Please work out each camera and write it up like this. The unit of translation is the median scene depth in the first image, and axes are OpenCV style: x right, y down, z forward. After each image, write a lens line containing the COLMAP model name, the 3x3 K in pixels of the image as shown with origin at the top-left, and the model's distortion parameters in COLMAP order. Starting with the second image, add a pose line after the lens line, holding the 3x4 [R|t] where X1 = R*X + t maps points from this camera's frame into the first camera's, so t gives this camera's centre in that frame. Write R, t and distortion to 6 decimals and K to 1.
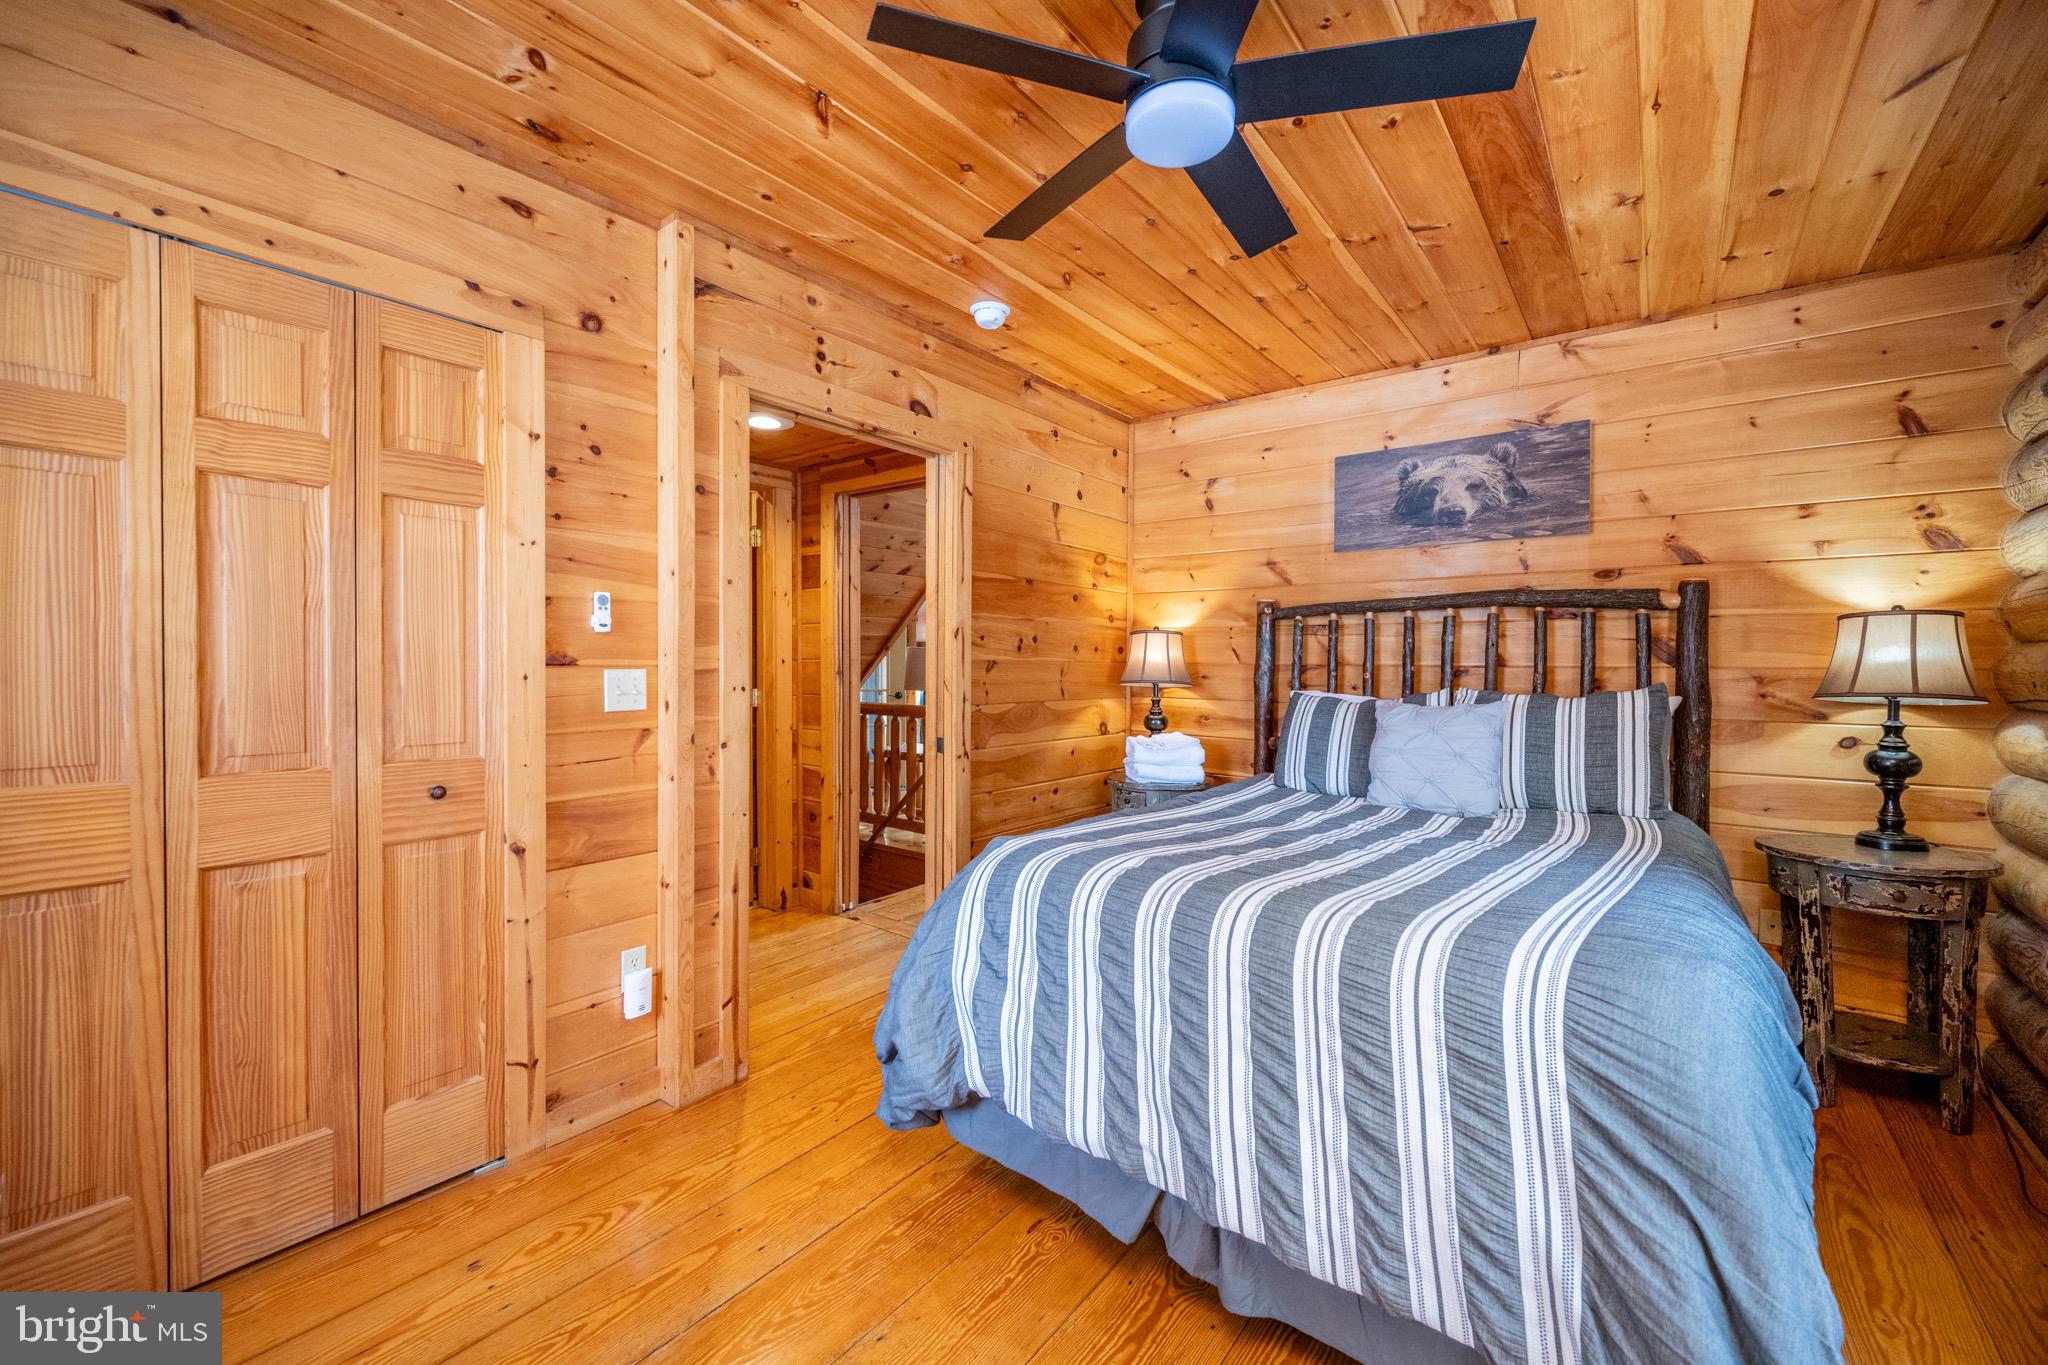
lens RADIAL K [[819.6, 0, 983.8], [0, 819.6, 671.2], [0, 0, 1]] dist [-0.007960, 0.000992]
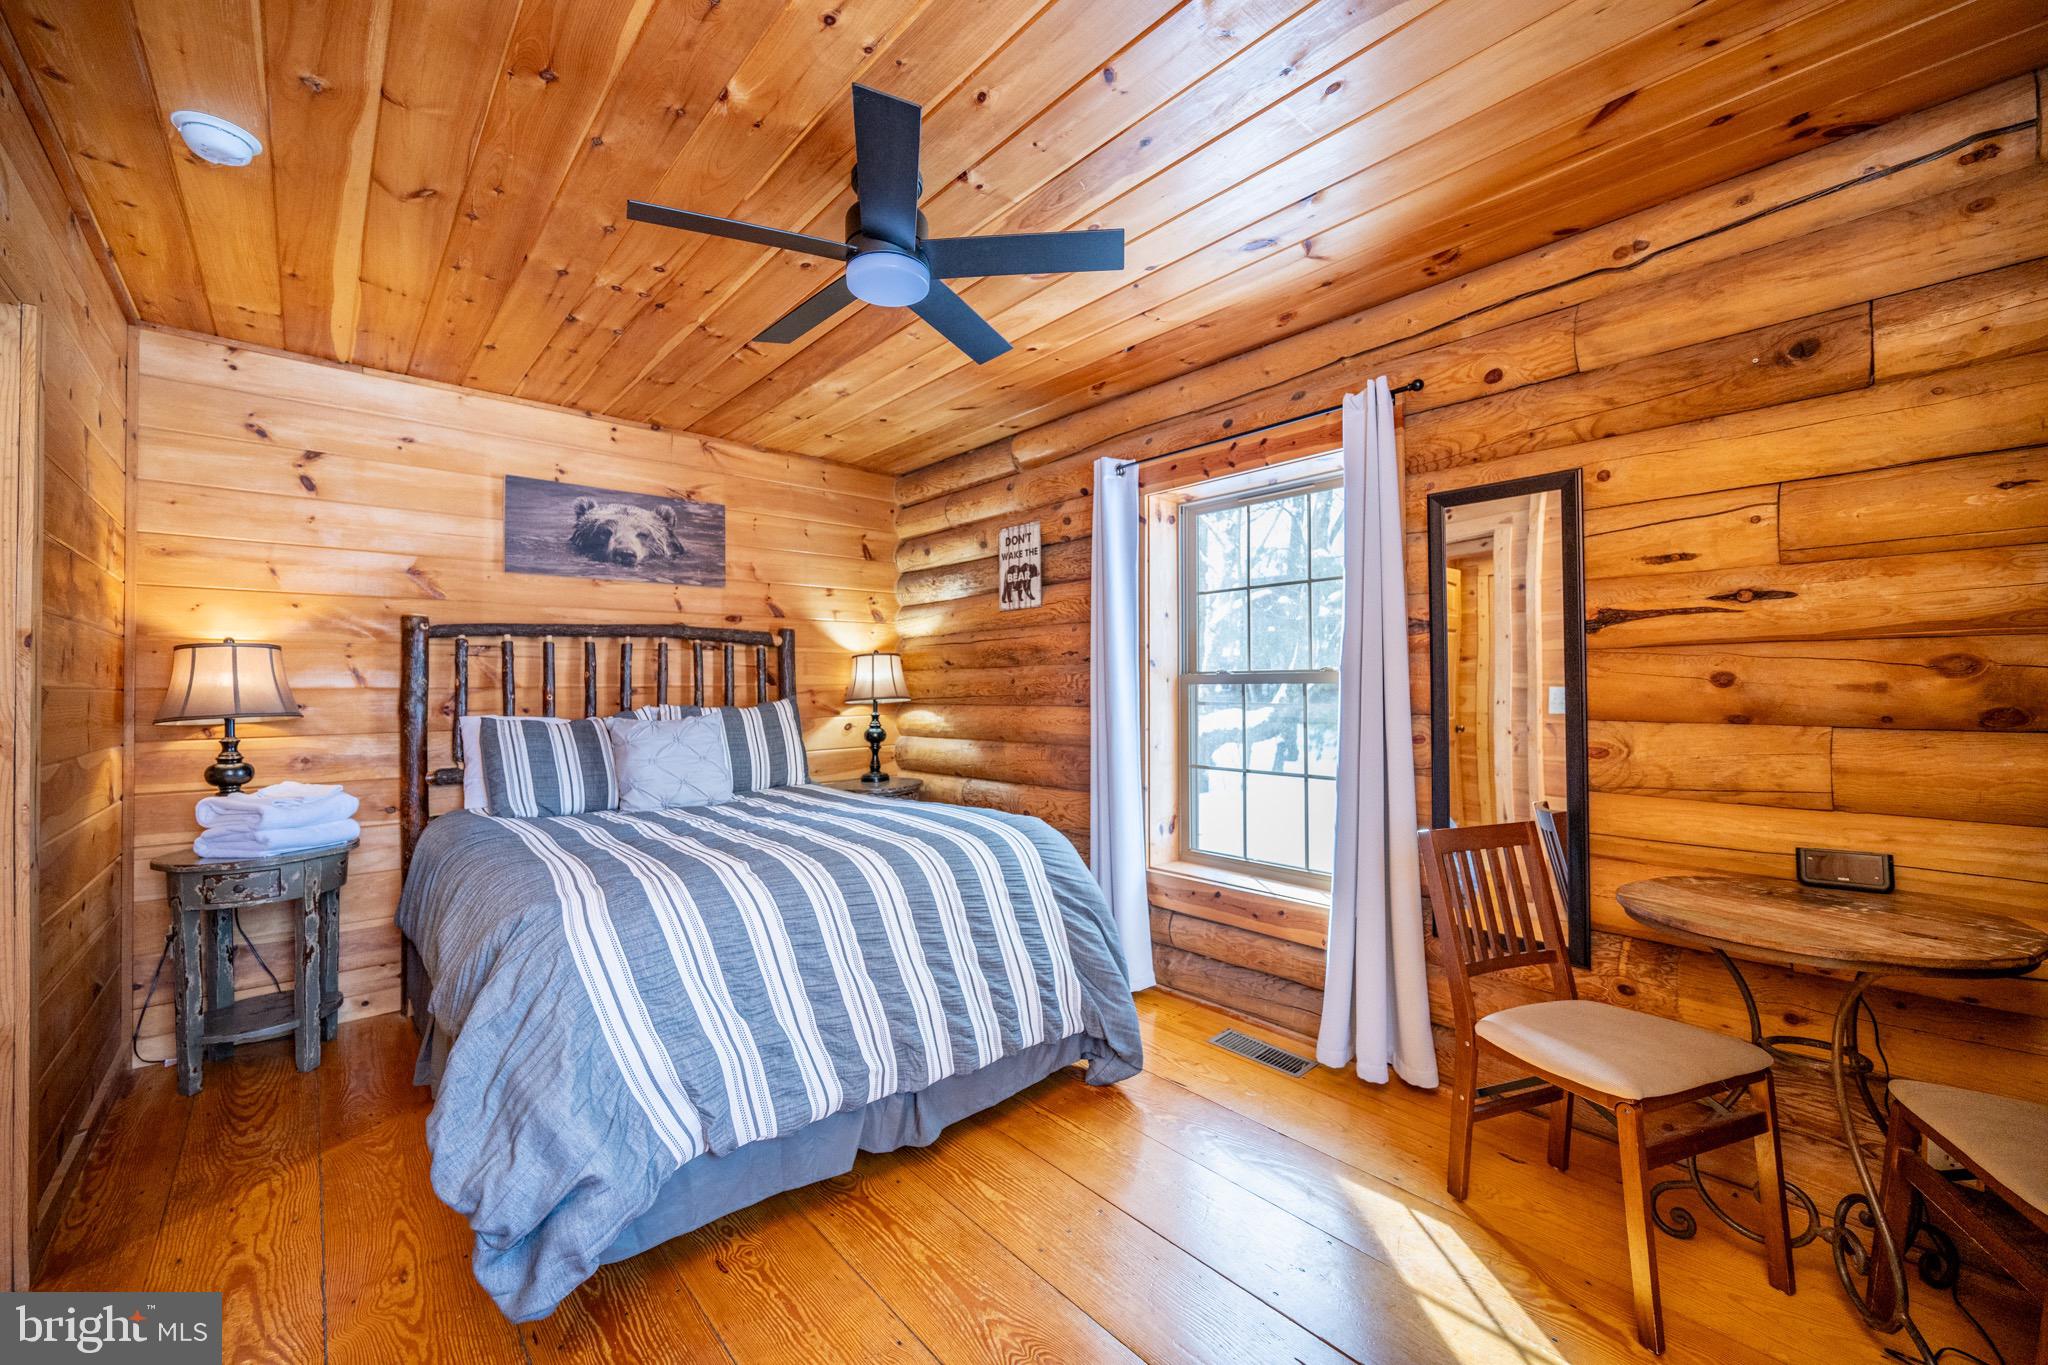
lens RADIAL K [[819.6, 0, 1021.5], [0, 819.6, 671.6], [0, 0, 1]] dist [-0.007960, 0.000992]
pose [[0.141058, 0.006807, 0.989978, -0.520865], [0.021438, 0.999721, -0.009928, -0.004573], [-0.989769, 0.022624, 0.140872, 0.304796]]
